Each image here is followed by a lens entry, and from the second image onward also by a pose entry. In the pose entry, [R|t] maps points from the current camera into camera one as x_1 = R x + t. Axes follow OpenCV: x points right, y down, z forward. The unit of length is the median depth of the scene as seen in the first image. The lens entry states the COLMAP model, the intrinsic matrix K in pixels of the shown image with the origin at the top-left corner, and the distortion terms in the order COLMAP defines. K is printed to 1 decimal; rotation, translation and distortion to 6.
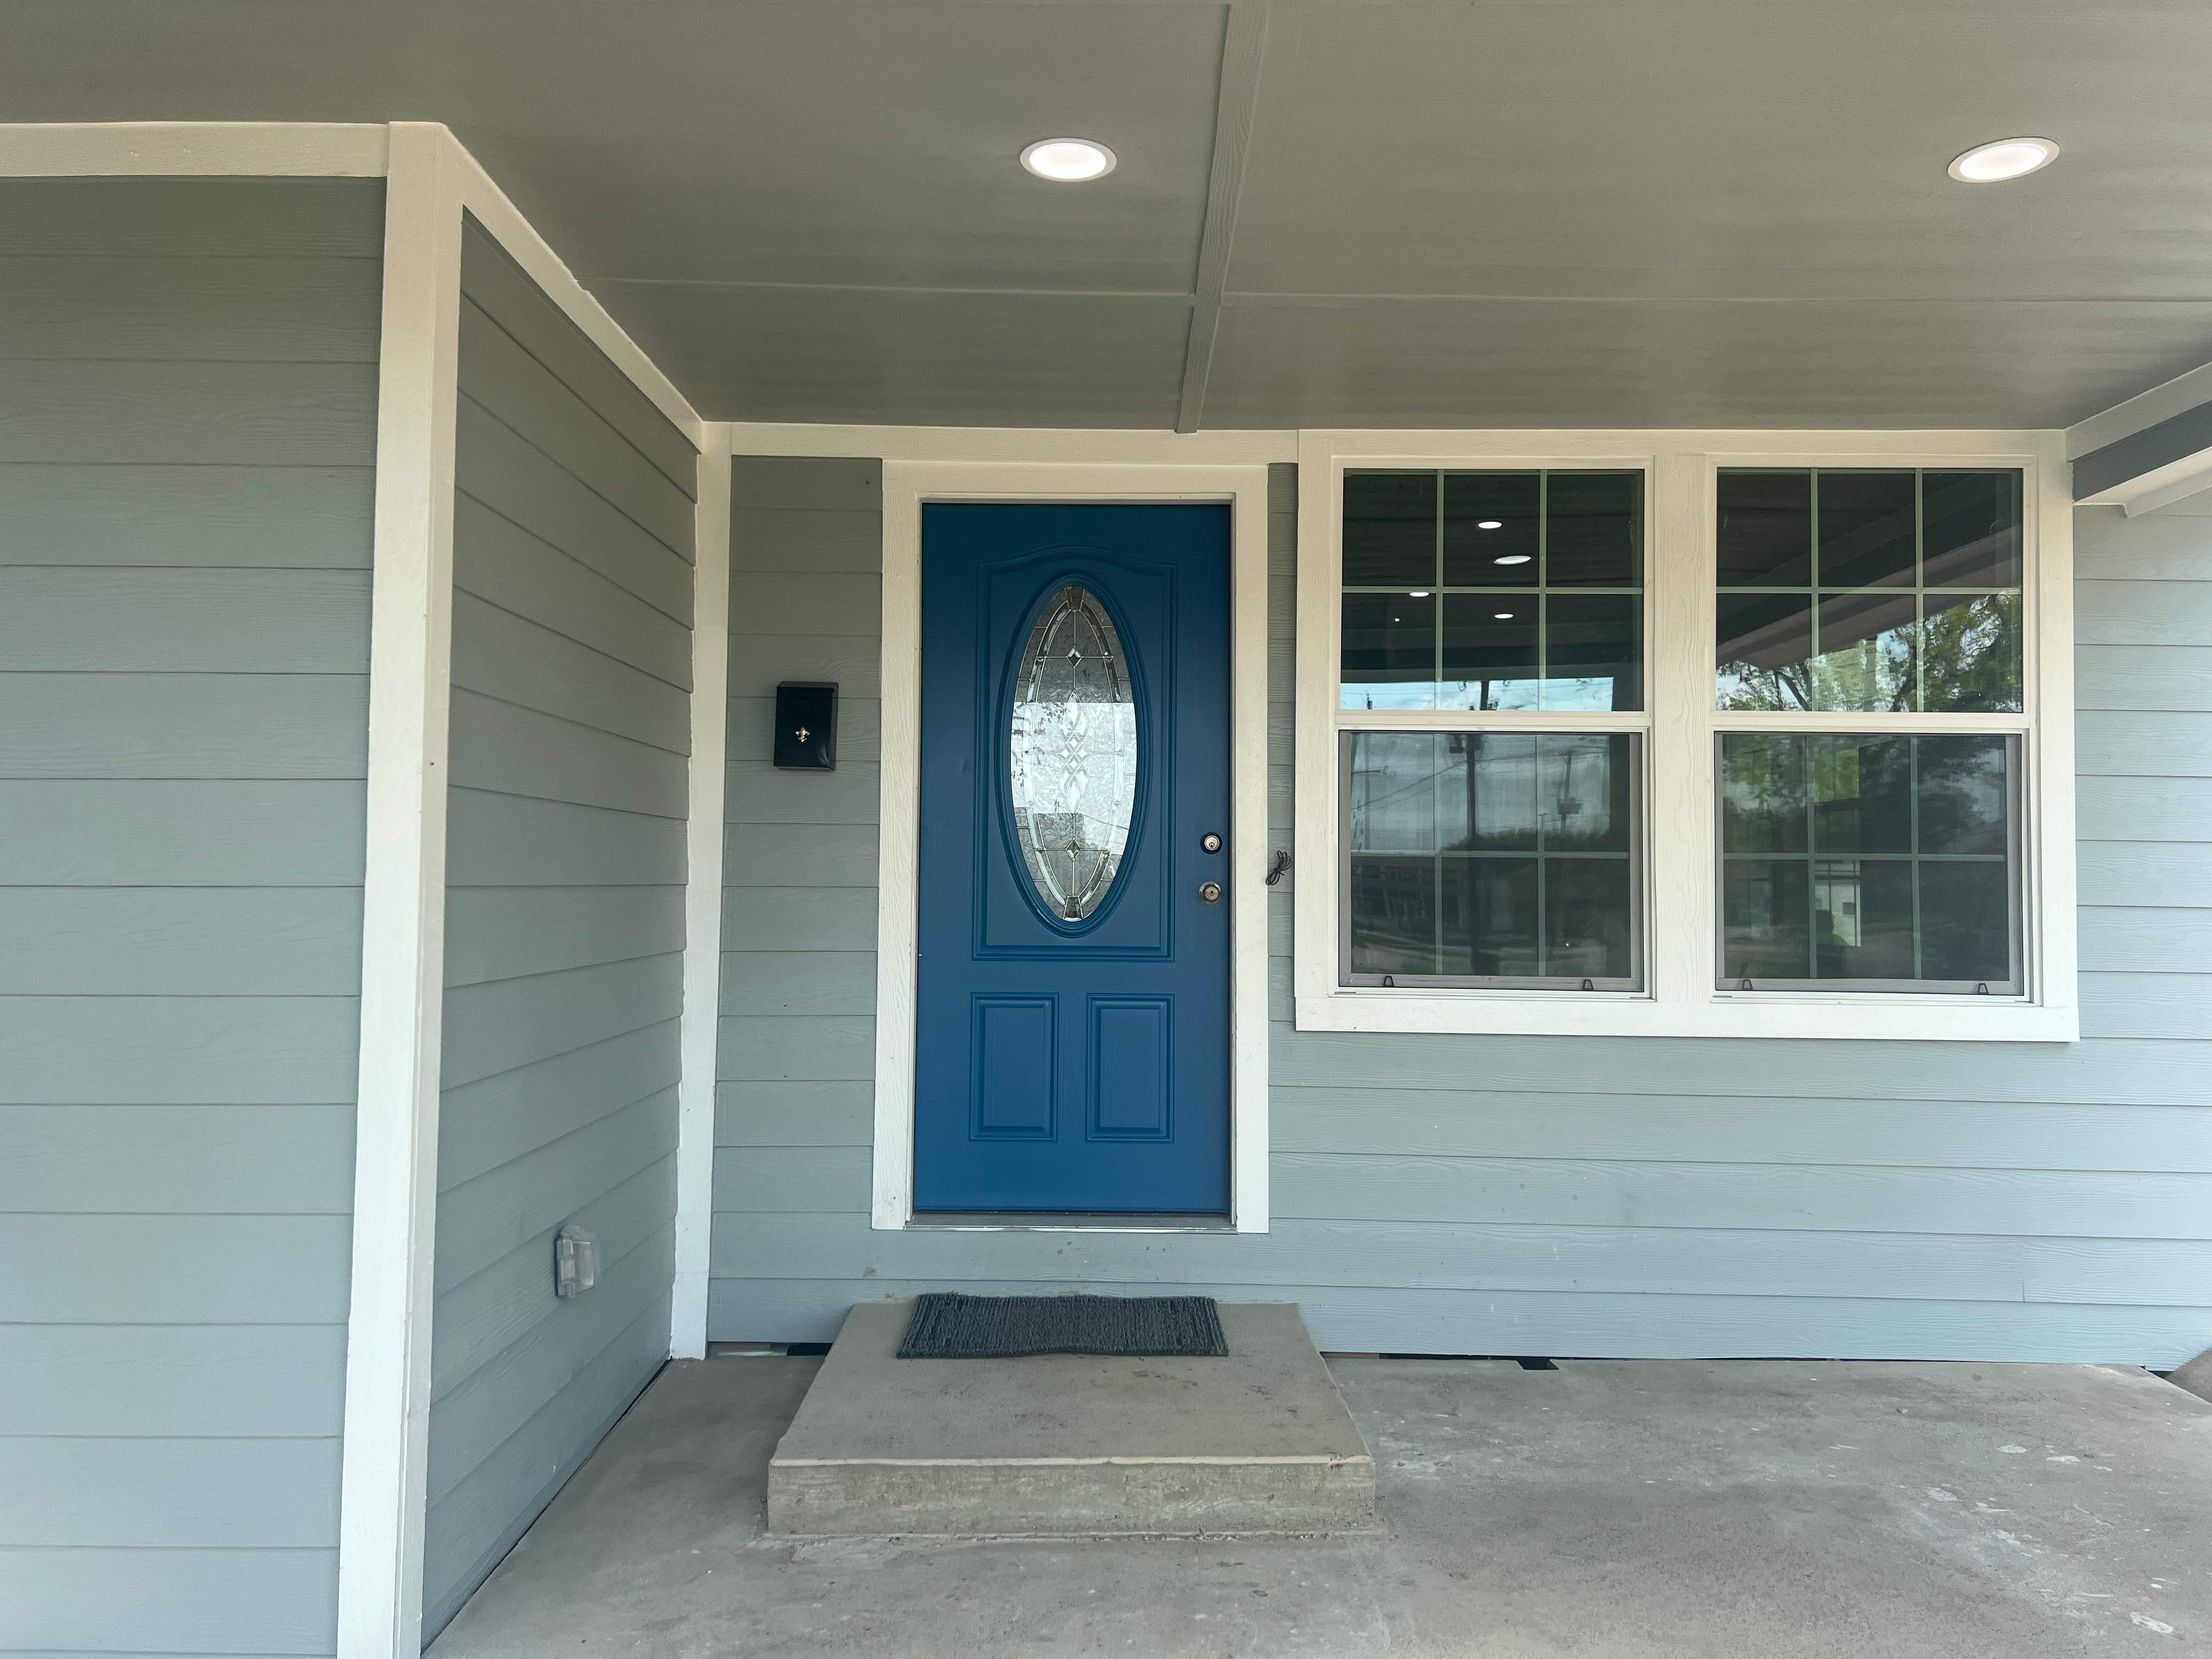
lens RADIAL K [[1664.8, 0, 1106.0], [0, 1664.8, 829.5], [0, 0, 1]] dist [-0.001034, -0.000321]
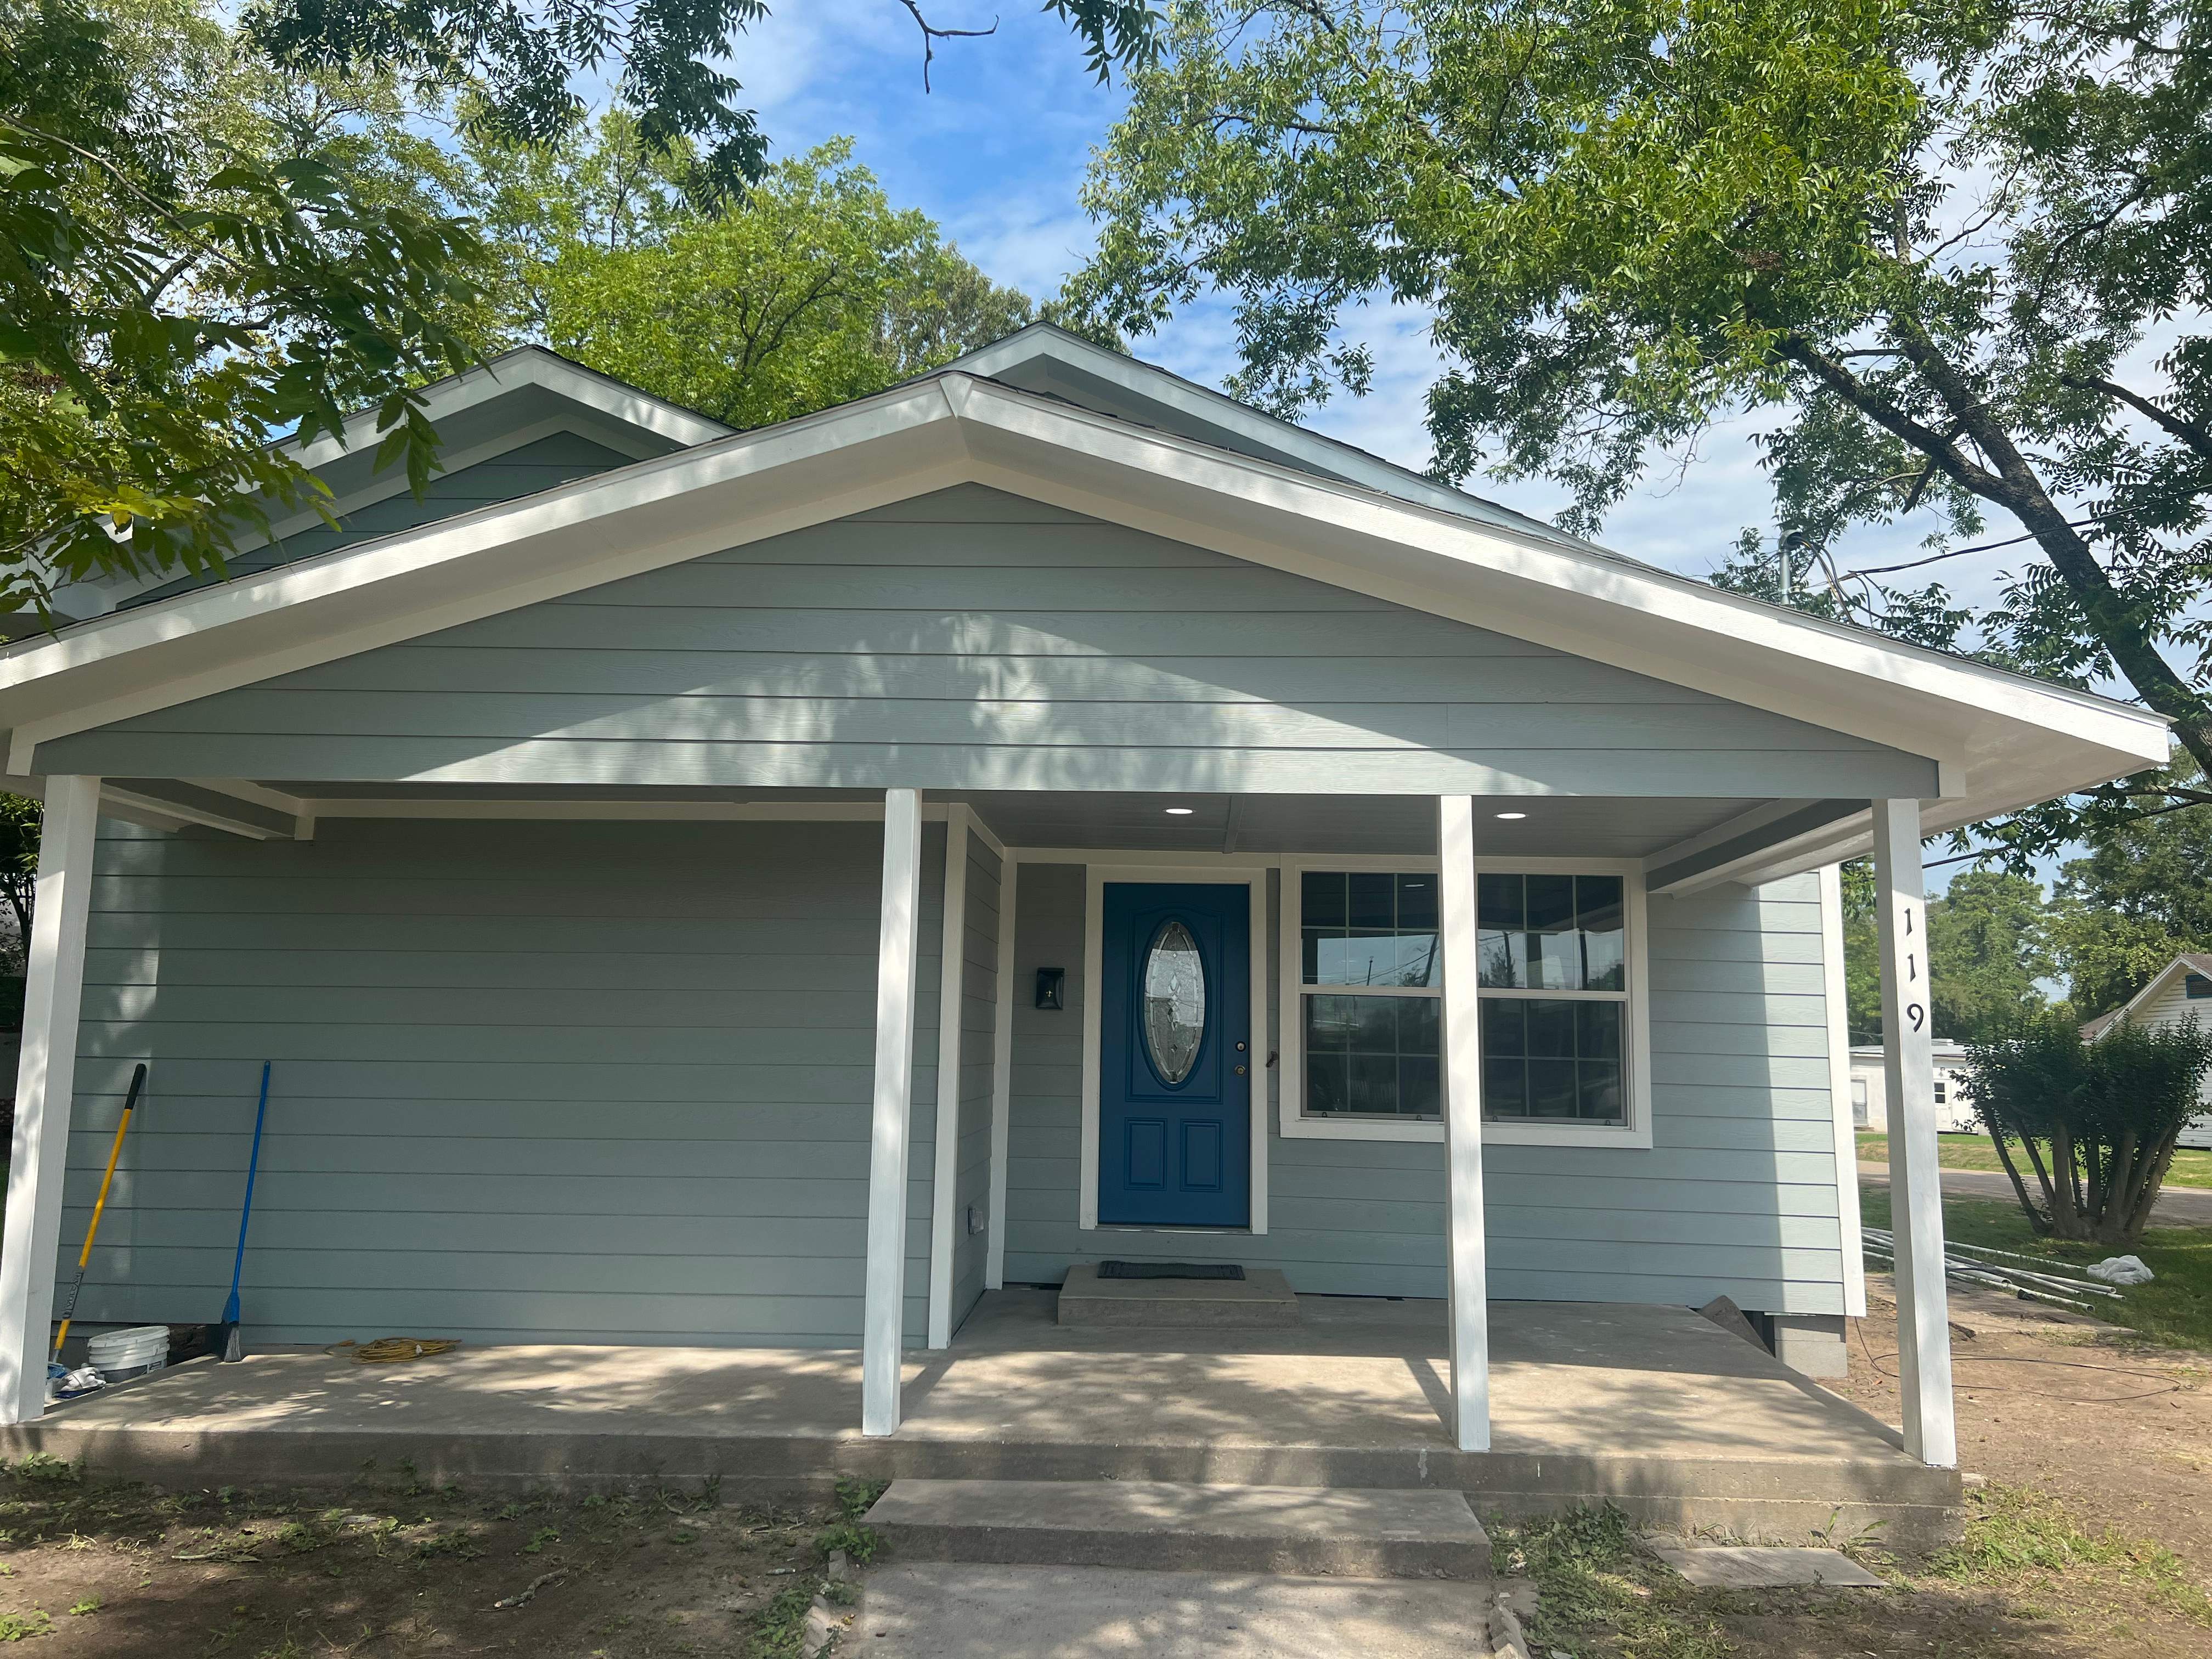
lens RADIAL K [[1679.4, 0, 1106.0], [0, 1679.4, 829.5], [0, 0, 1]] dist [0.173031, -0.000353]
pose [[0.999026, 0.003754, -0.043962, -0.013697], [-0.008377, 0.994389, -0.105448, -0.039096], [0.043319, 0.105714, 0.993453, -1.177362]]
